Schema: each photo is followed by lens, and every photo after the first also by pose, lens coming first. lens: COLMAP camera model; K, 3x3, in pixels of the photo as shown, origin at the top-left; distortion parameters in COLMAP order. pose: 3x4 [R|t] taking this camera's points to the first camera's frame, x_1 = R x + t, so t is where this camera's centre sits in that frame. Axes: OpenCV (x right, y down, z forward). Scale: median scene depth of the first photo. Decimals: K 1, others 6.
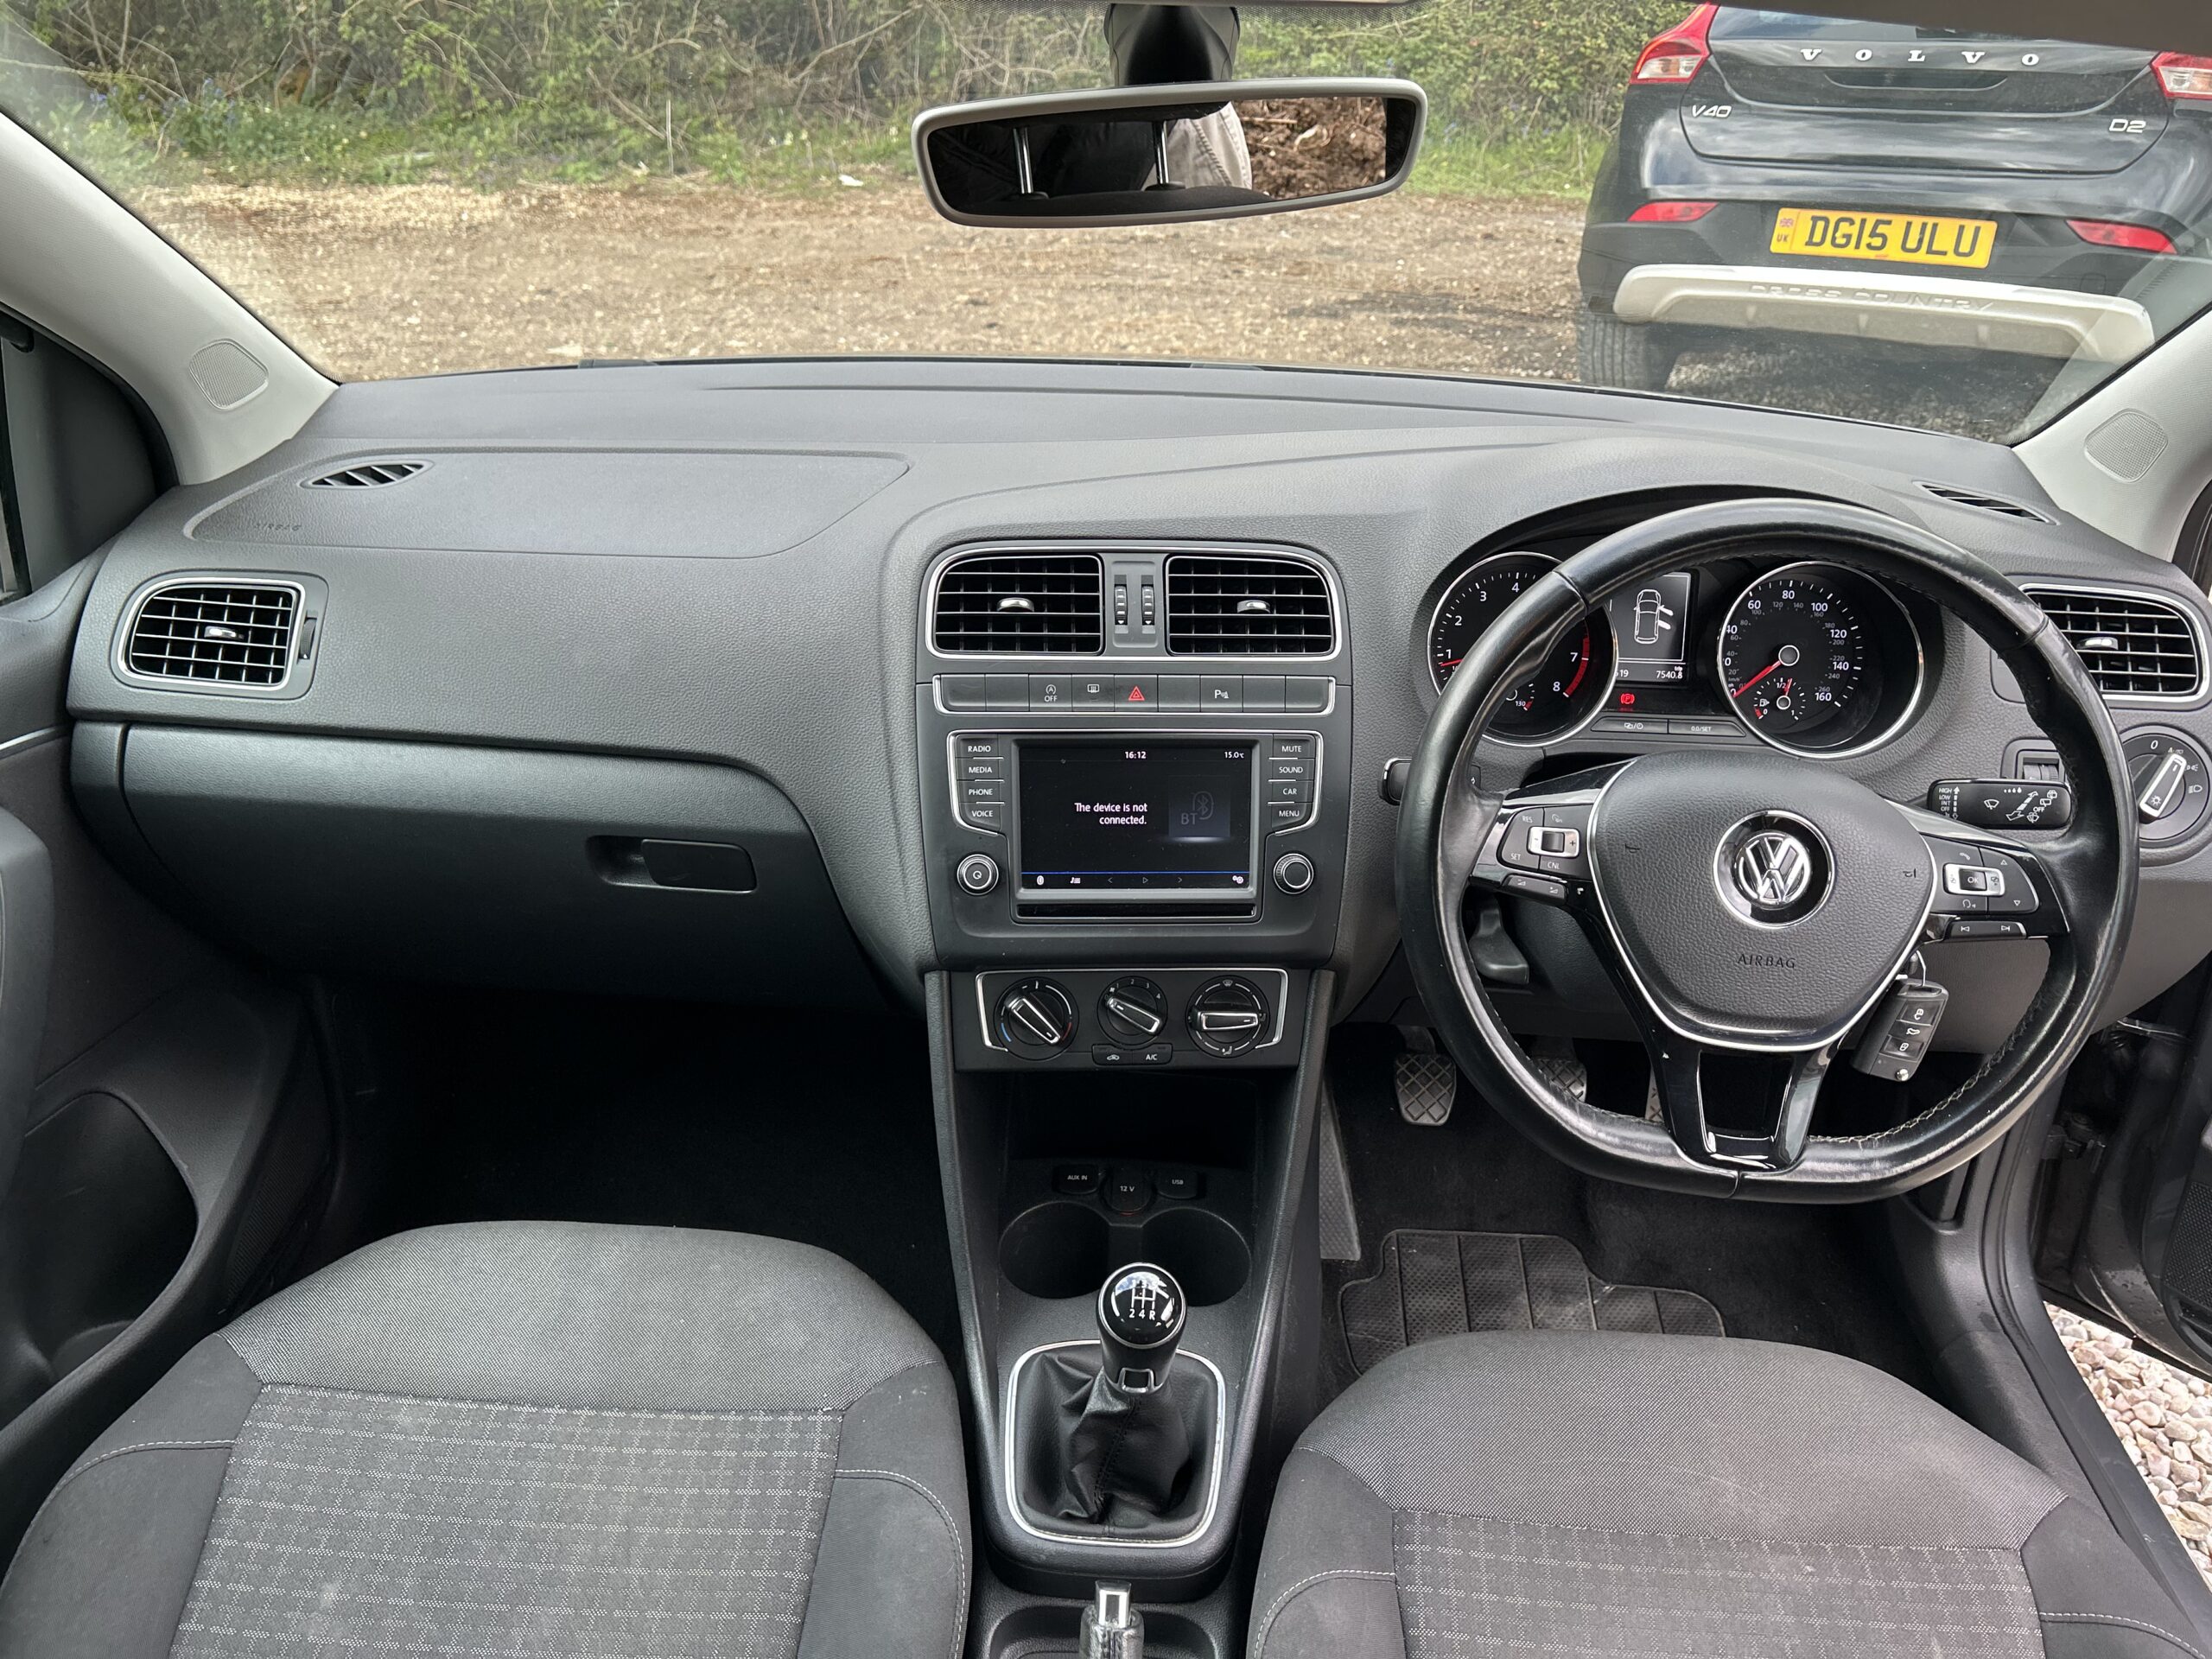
lens RADIAL K [[1679.3, 0, 1122.9], [0, 1679.3, 774.0], [0, 0, 1]] dist [0.022625, -0.008508]
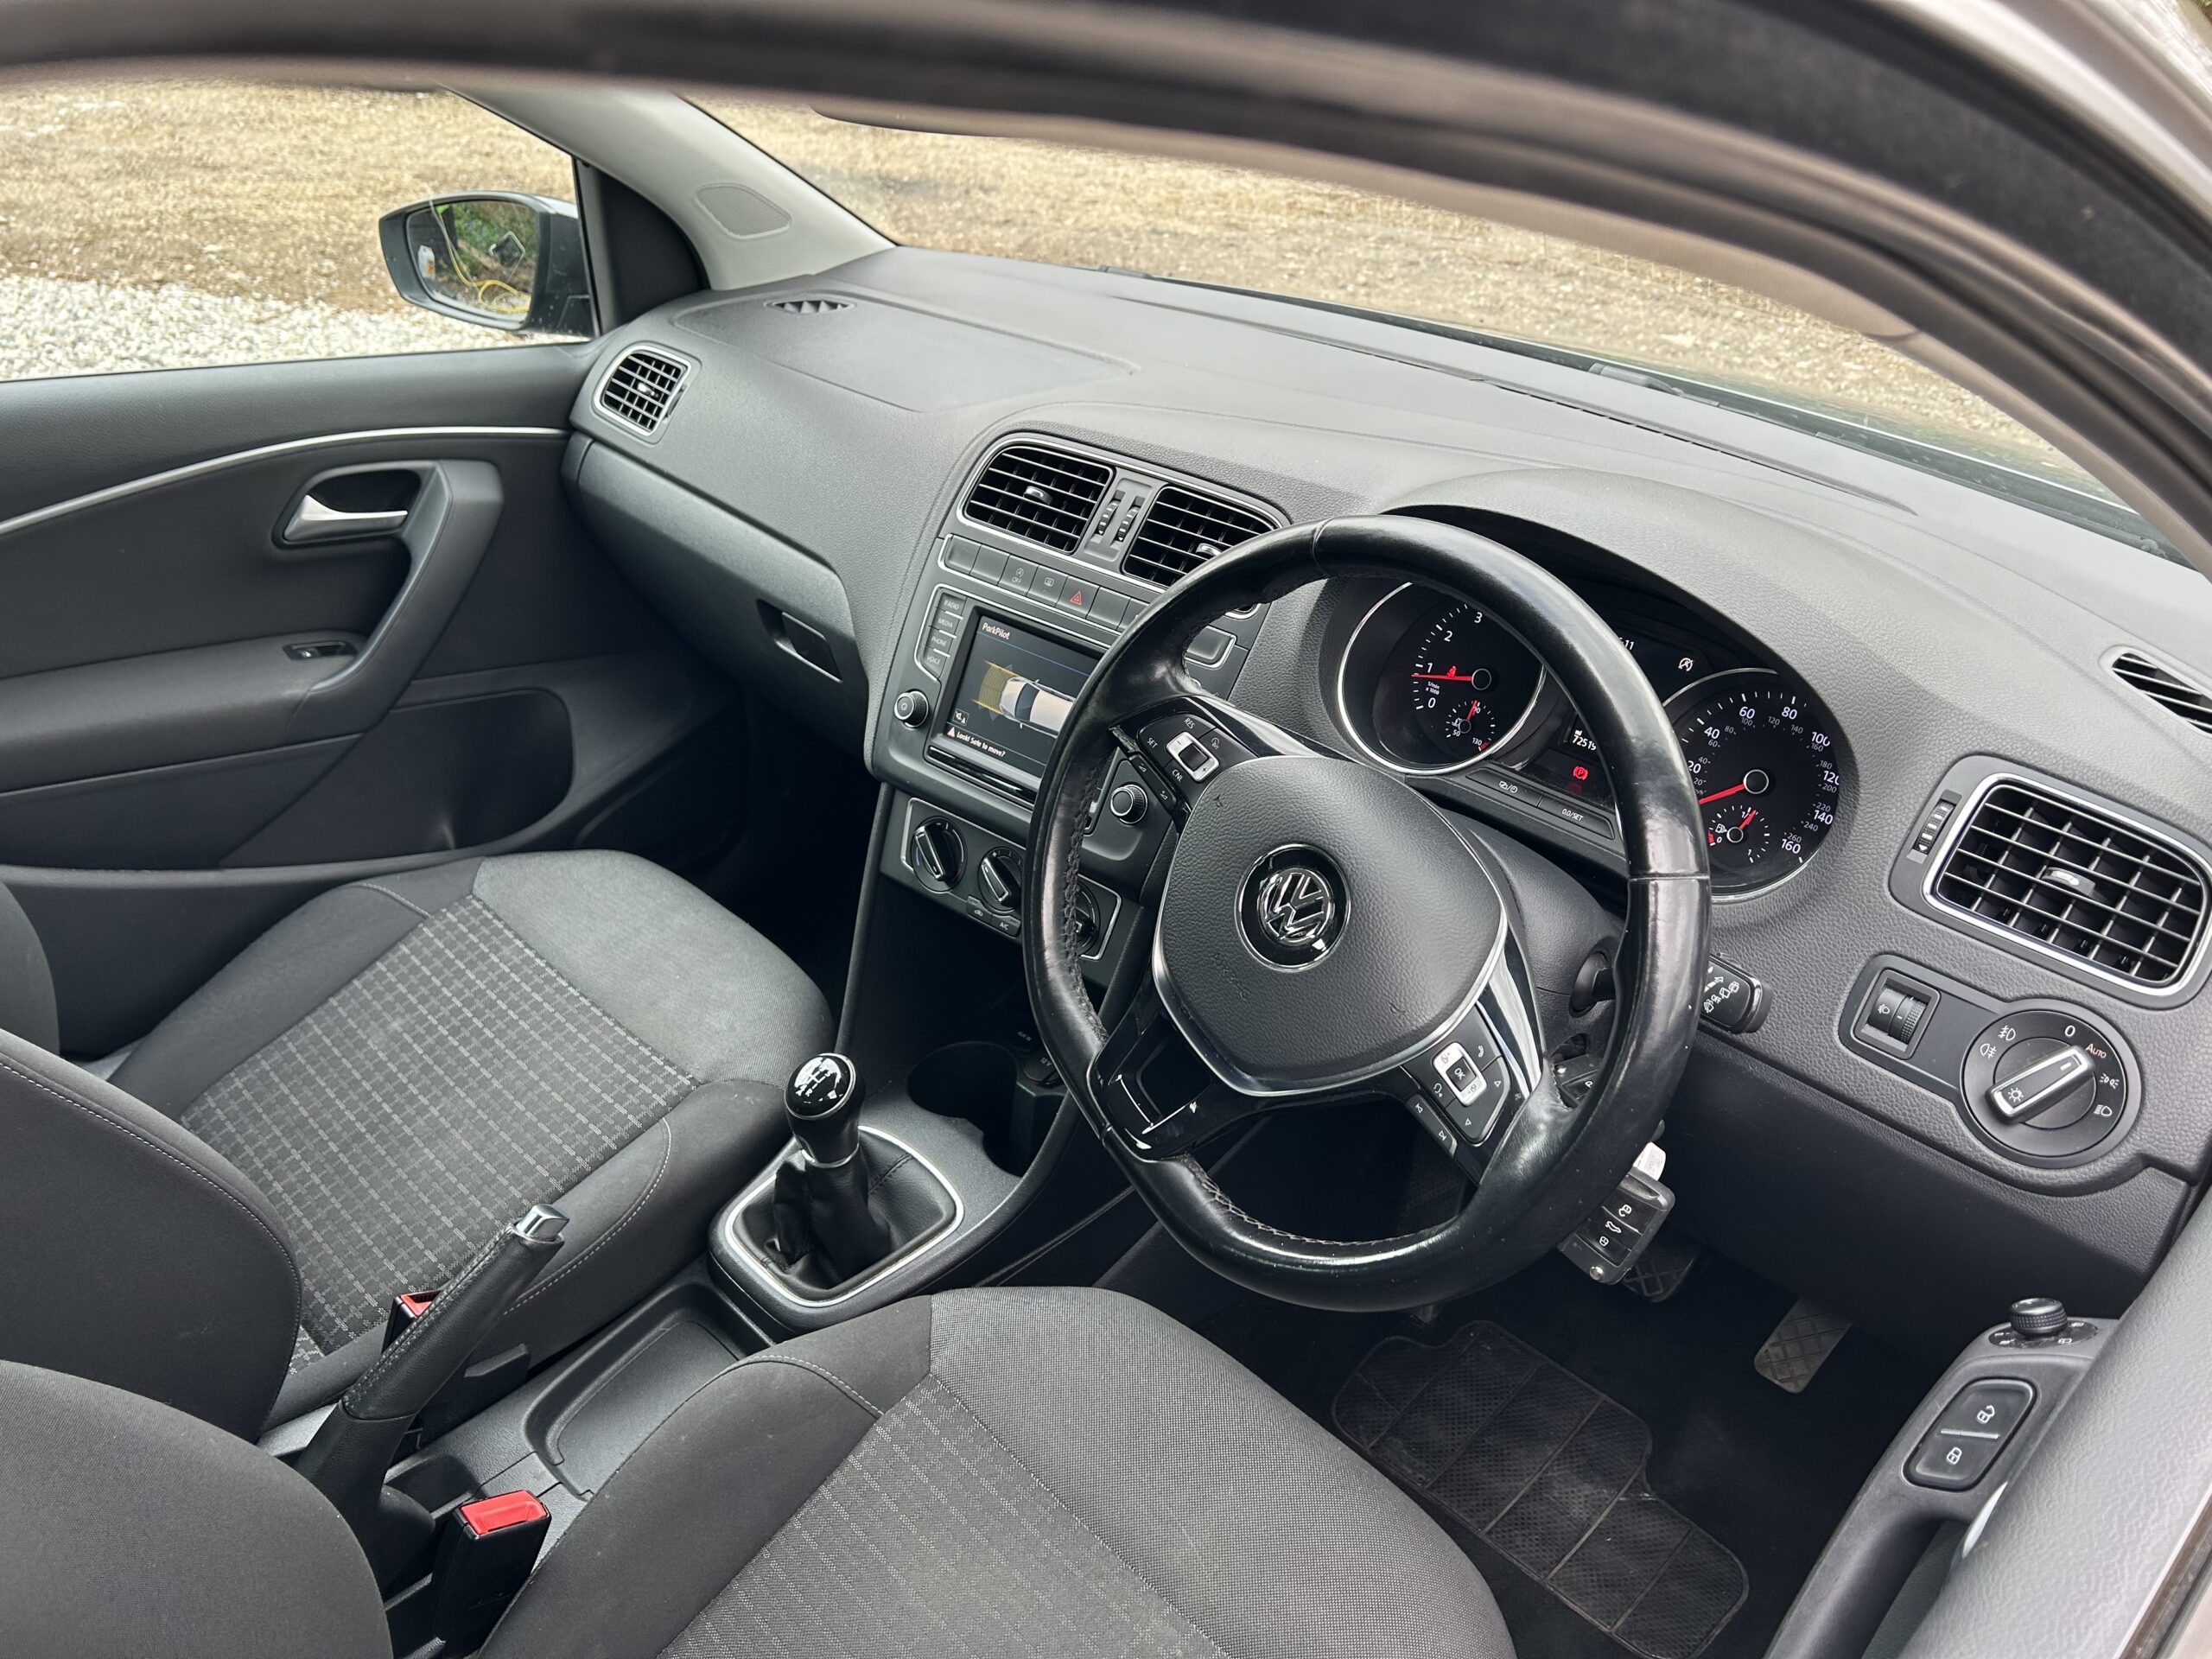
lens RADIAL K [[1679.3, 0, 1109.7], [0, 1679.3, 832.5], [0, 0, 1]] dist [0.022625, -0.008508]
pose [[0.736649, 0.343145, -0.582752, 0.688014], [-0.325771, 0.935194, 0.138872, -0.062279], [0.592639, 0.087544, 0.800697, 0.168536]]
